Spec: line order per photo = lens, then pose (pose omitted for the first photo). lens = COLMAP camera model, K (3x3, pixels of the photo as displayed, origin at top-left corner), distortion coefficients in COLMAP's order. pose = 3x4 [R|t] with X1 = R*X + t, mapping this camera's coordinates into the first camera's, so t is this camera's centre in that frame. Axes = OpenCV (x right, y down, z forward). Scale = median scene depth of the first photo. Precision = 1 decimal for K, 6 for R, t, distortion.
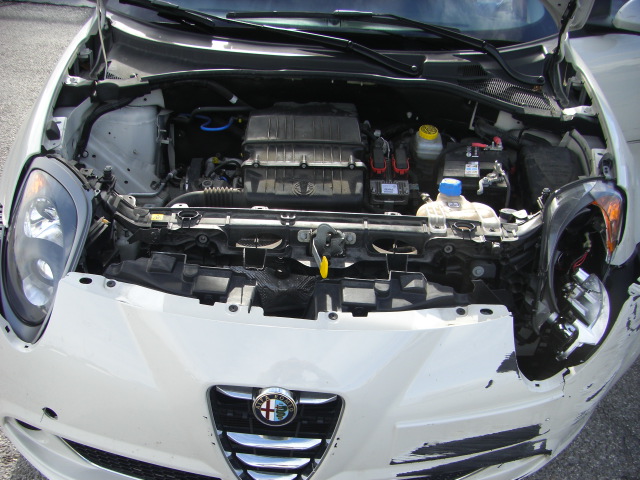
lens RADIAL K [[714.9, 0, 292.2], [0, 714.9, 309.6], [0, 0, 1]] dist [-0.128552, 0.016406]
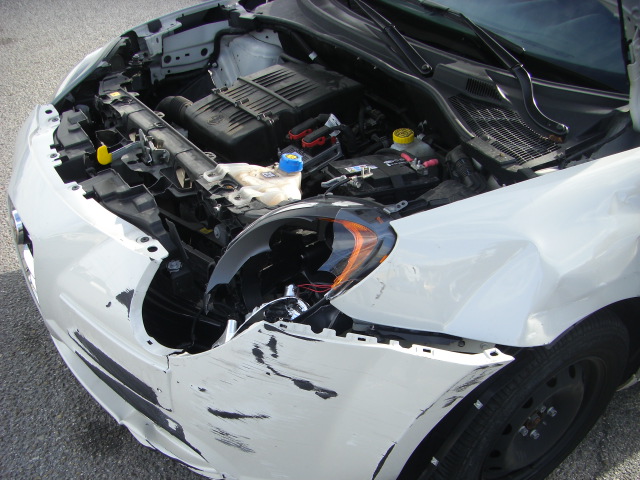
lens RADIAL K [[725.1, 0, 299.0], [0, 725.1, 307.1], [0, 0, 1]] dist [-0.207340, 0.158096]
pose [[0.561478, 0.482121, -0.672533, 1.065450], [-0.508753, 0.842110, 0.178943, -0.206834], [0.652619, 0.241681, 0.718107, 0.399804]]
